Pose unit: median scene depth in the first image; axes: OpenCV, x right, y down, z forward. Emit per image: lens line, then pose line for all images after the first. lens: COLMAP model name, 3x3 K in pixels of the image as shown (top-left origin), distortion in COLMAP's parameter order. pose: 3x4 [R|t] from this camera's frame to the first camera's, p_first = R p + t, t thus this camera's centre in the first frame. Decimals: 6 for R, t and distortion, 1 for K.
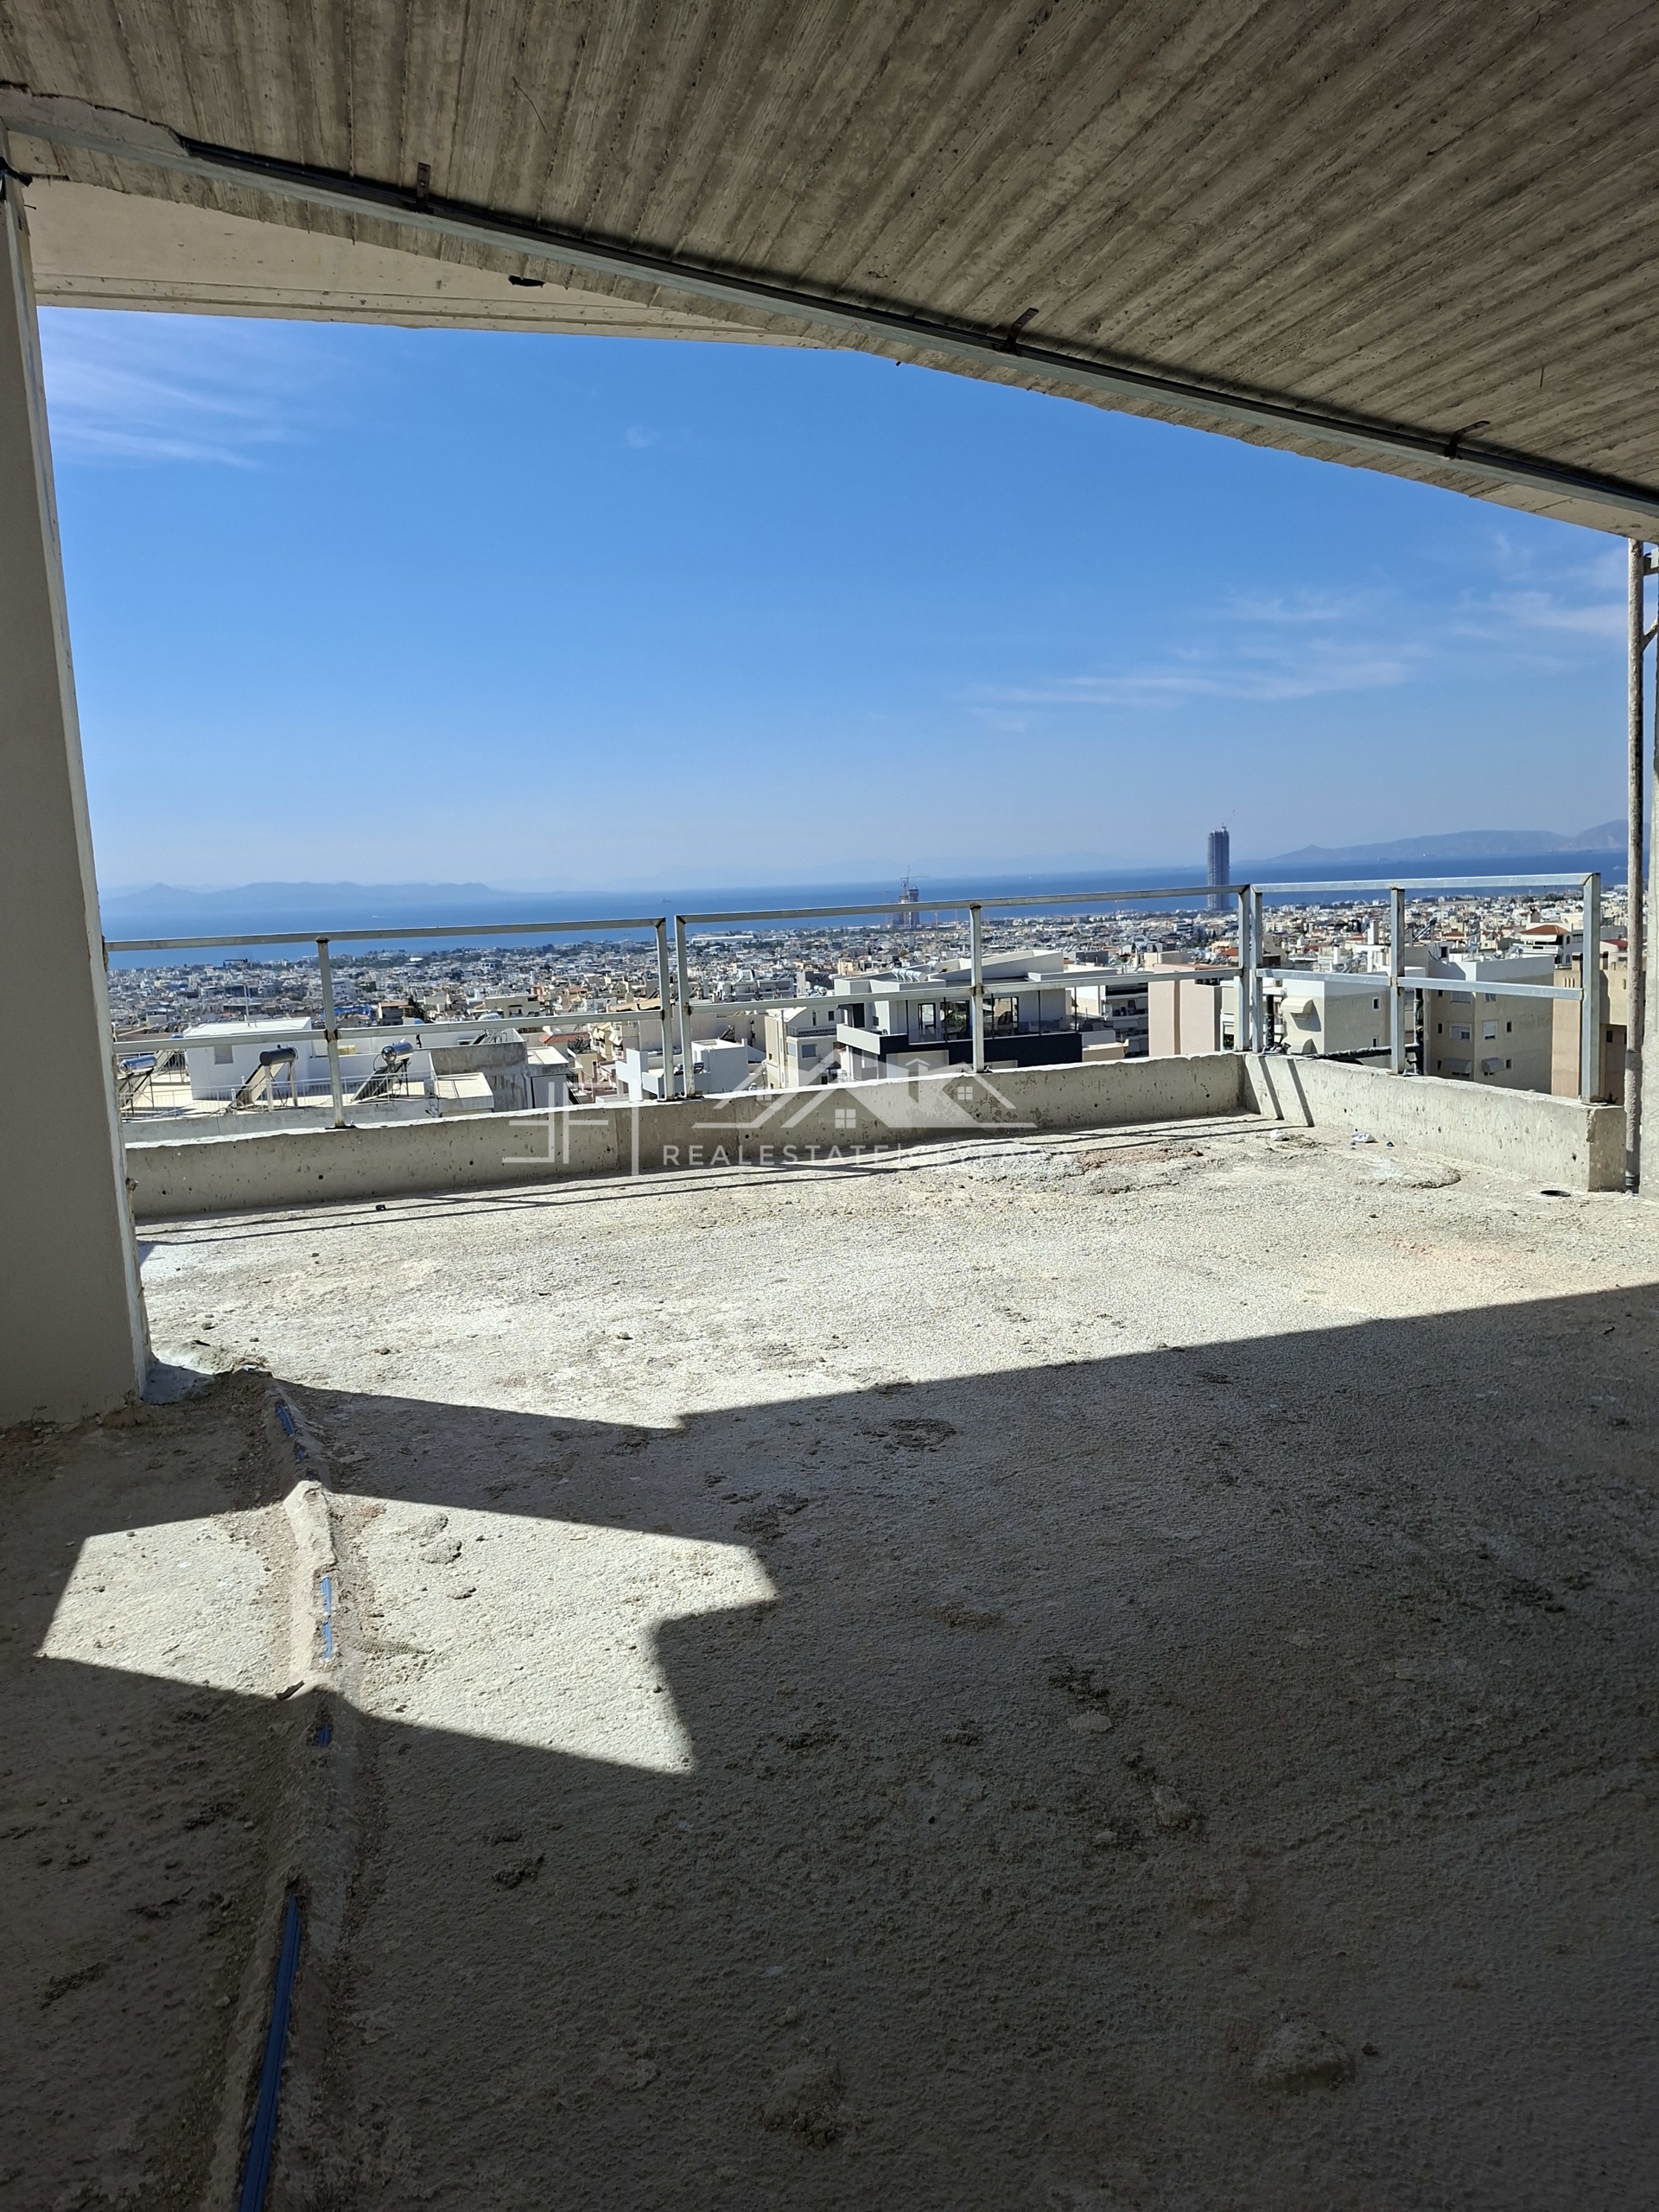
lens RADIAL K [[1528.5, 0, 835.2], [0, 1528.5, 1049.9], [0, 0, 1]] dist [0.113819, -0.149465]
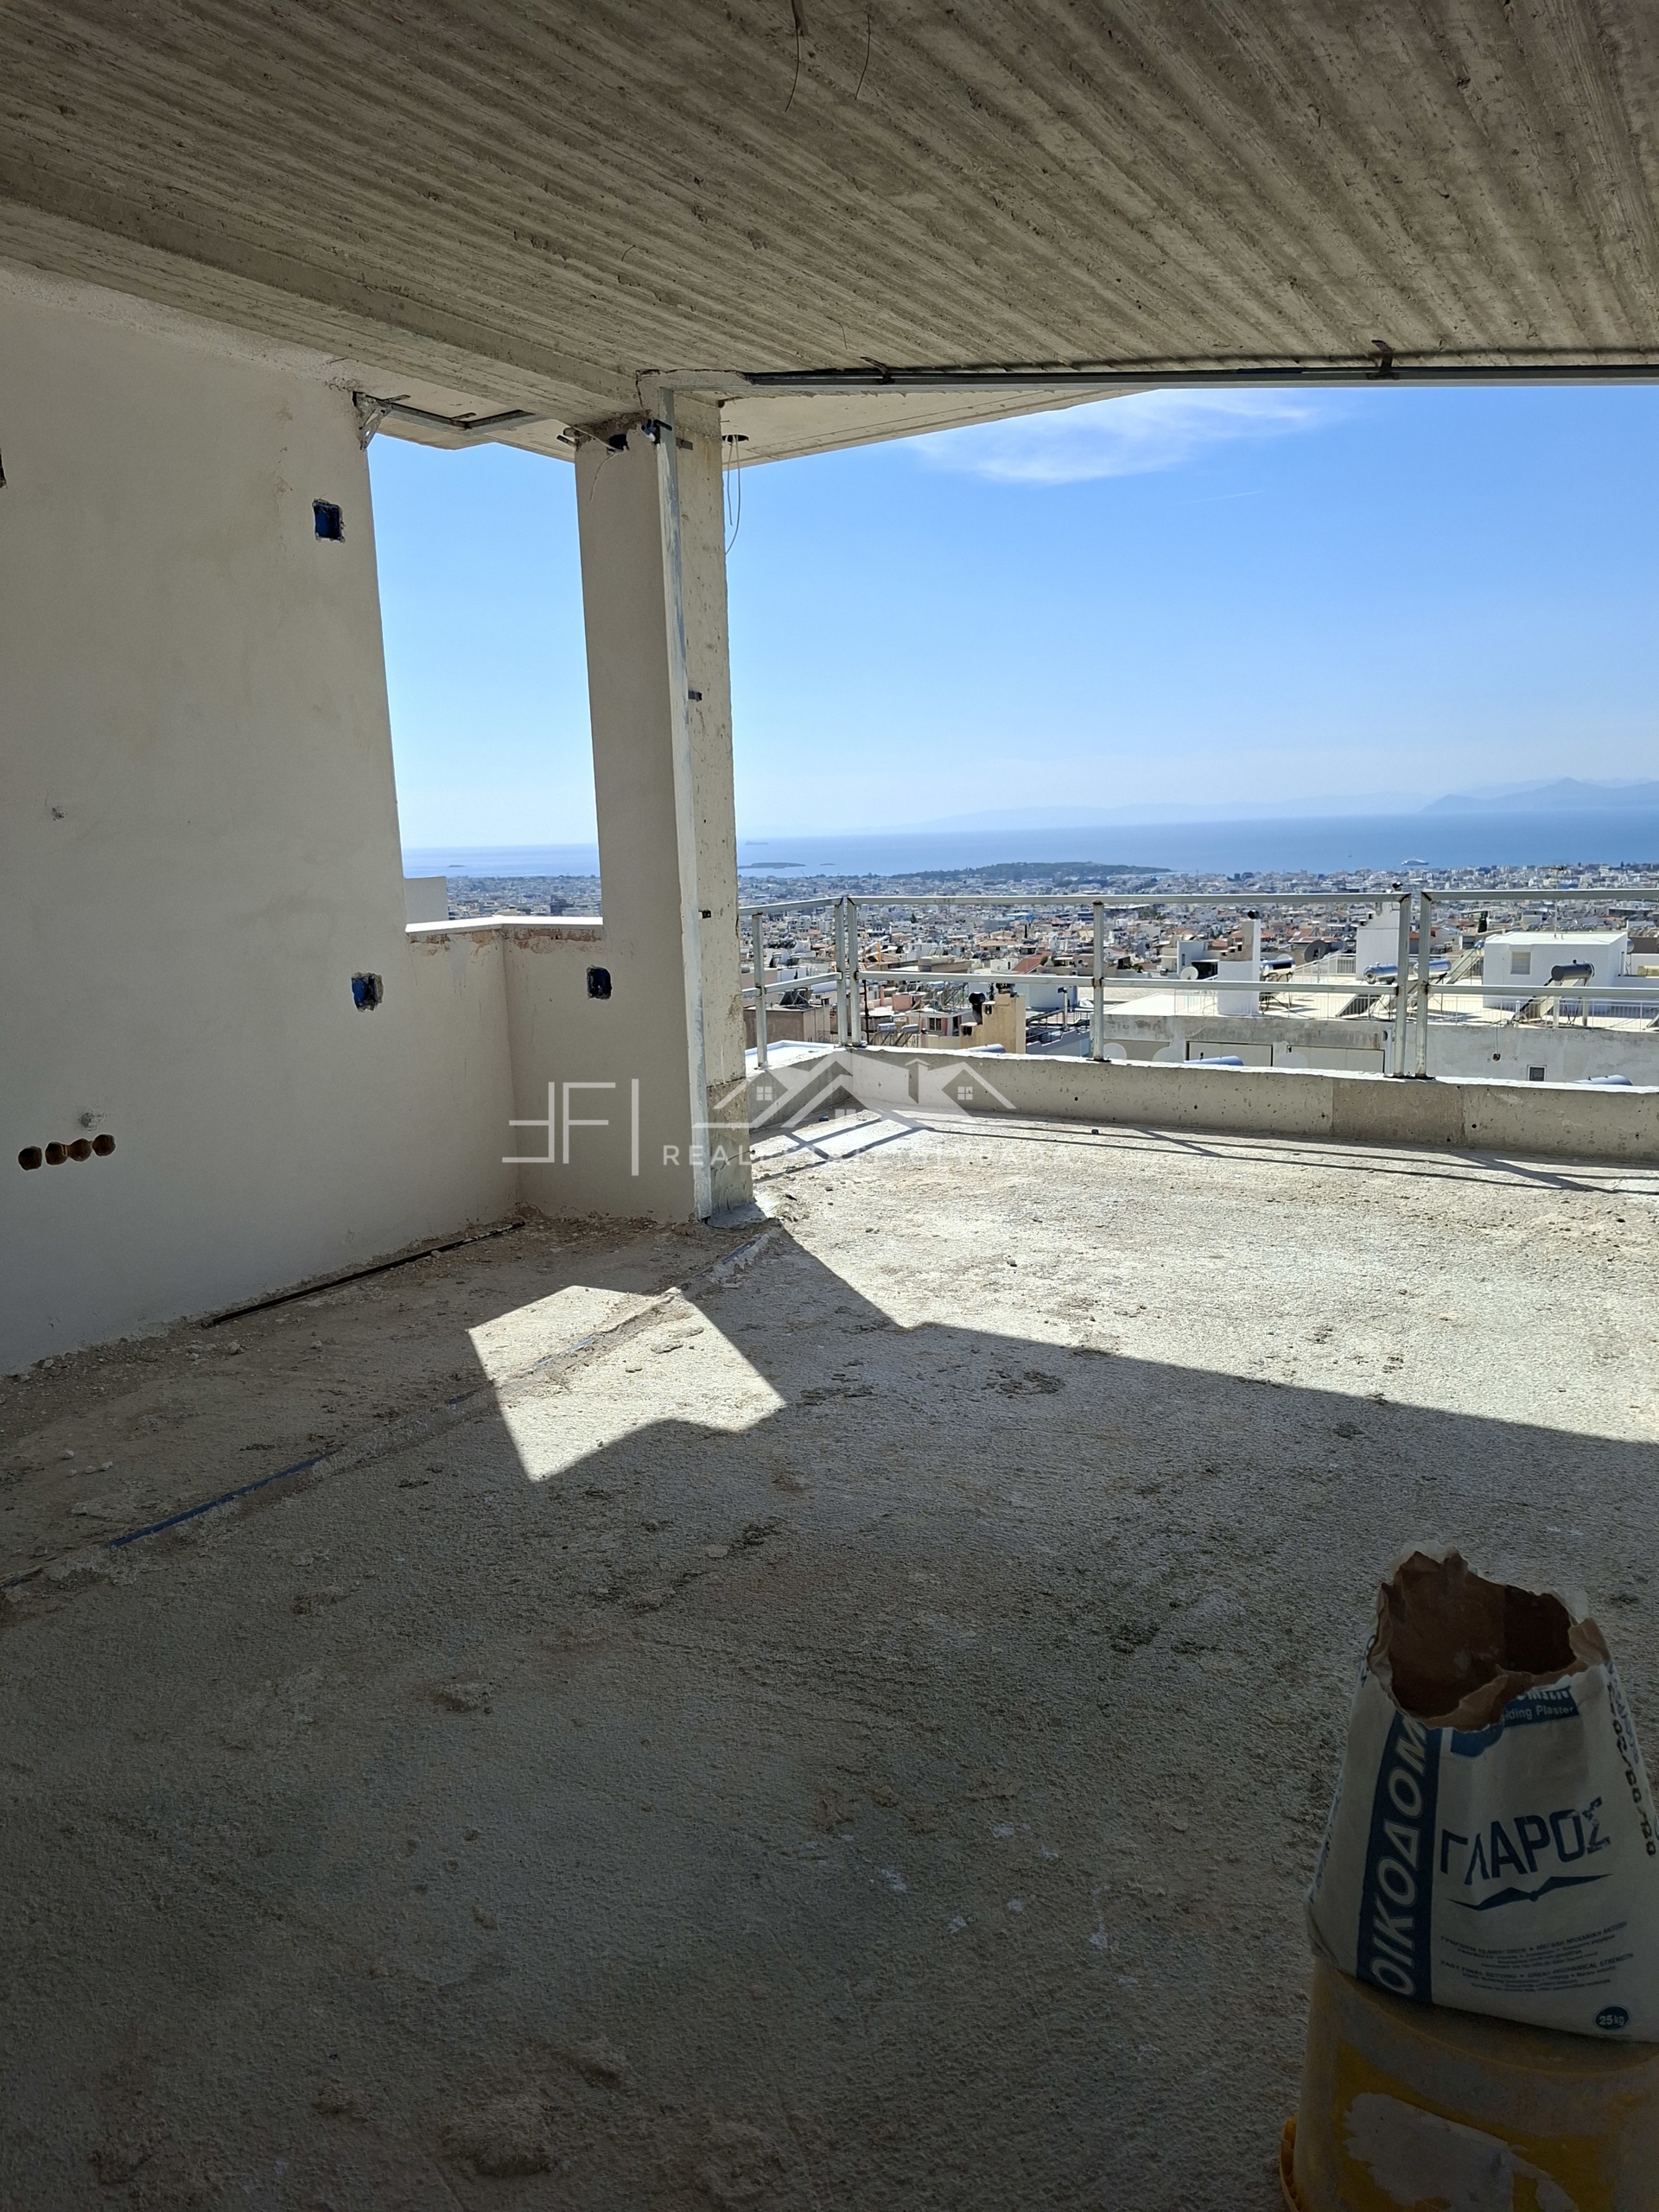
lens RADIAL K [[1534.0, 0, 811.7], [0, 1534.0, 1109.1], [0, 0, 1]] dist [0.109104, -0.141184]
pose [[0.663397, 0.159622, -0.731044, 0.730149], [-0.084189, 0.986701, 0.139045, -0.105351], [0.743517, -0.030696, 0.668013, 0.078484]]
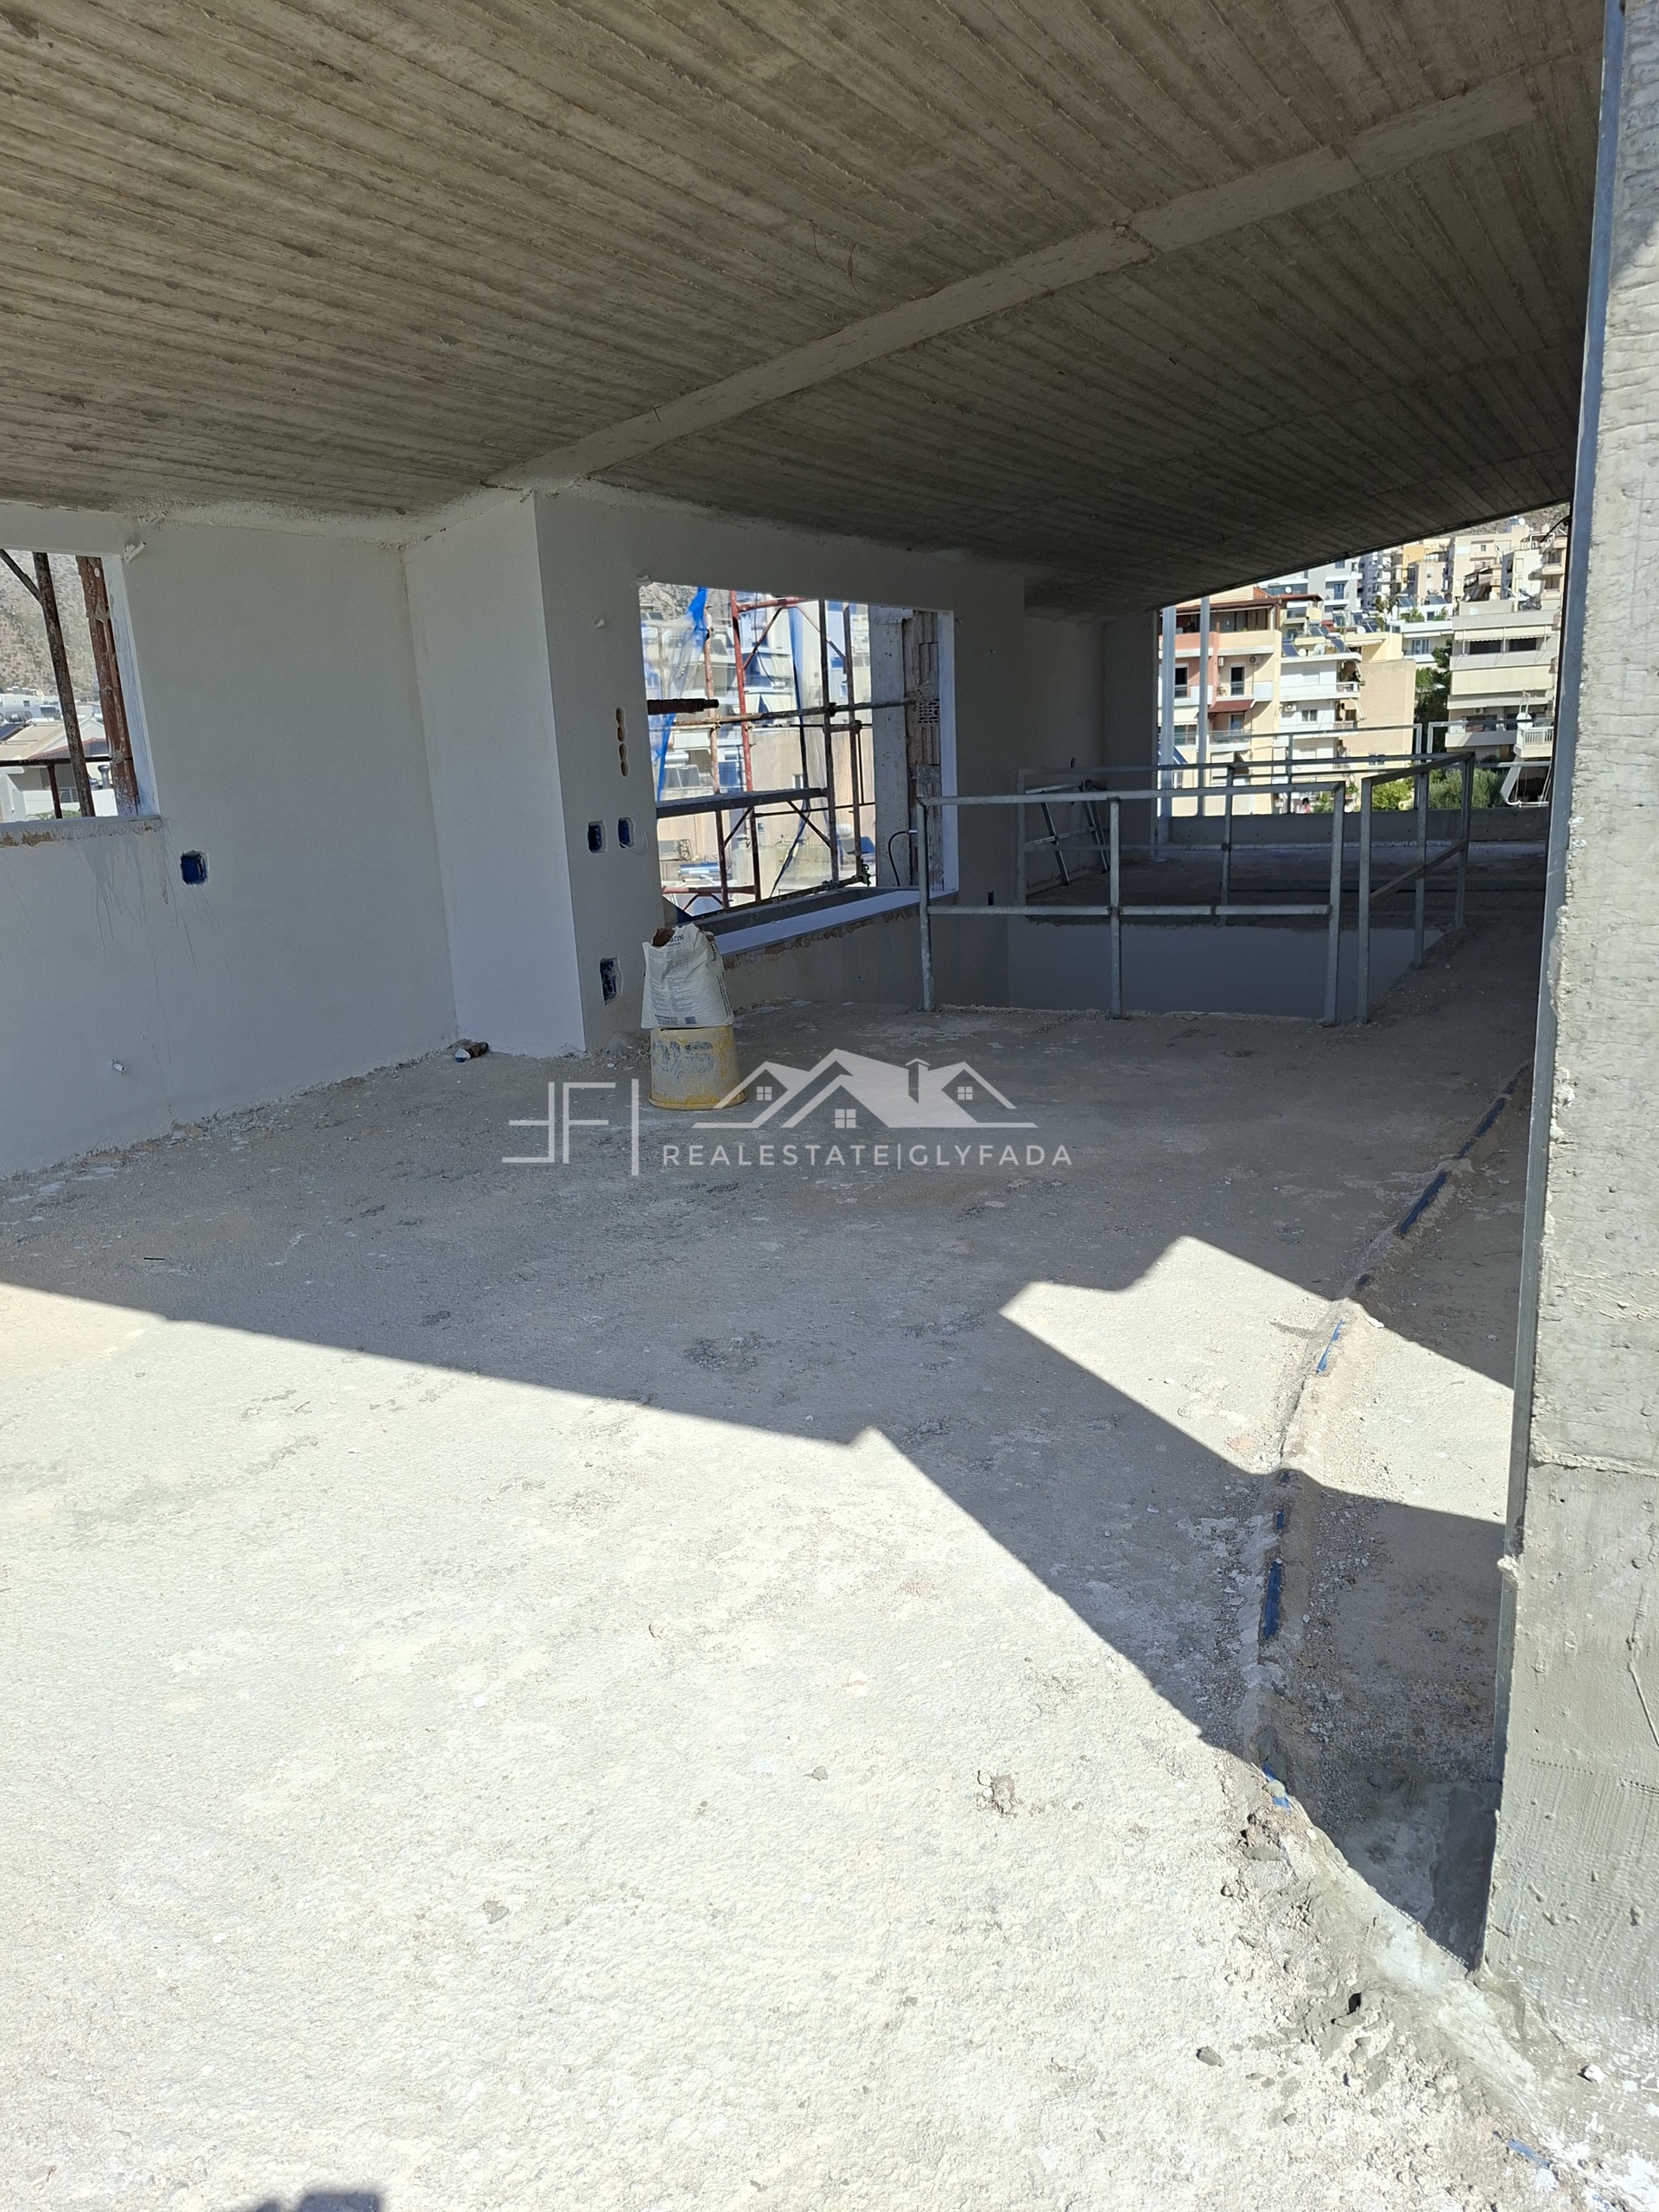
lens RADIAL K [[1534.0, 0, 811.7], [0, 1534.0, 1109.1], [0, 0, 1]] dist [0.109104, -0.141184]
pose [[-0.695695, -0.089176, 0.712780, -0.653265], [0.163202, 0.946694, 0.277732, -0.164299], [-0.699552, 0.309544, -0.644057, 1.465145]]
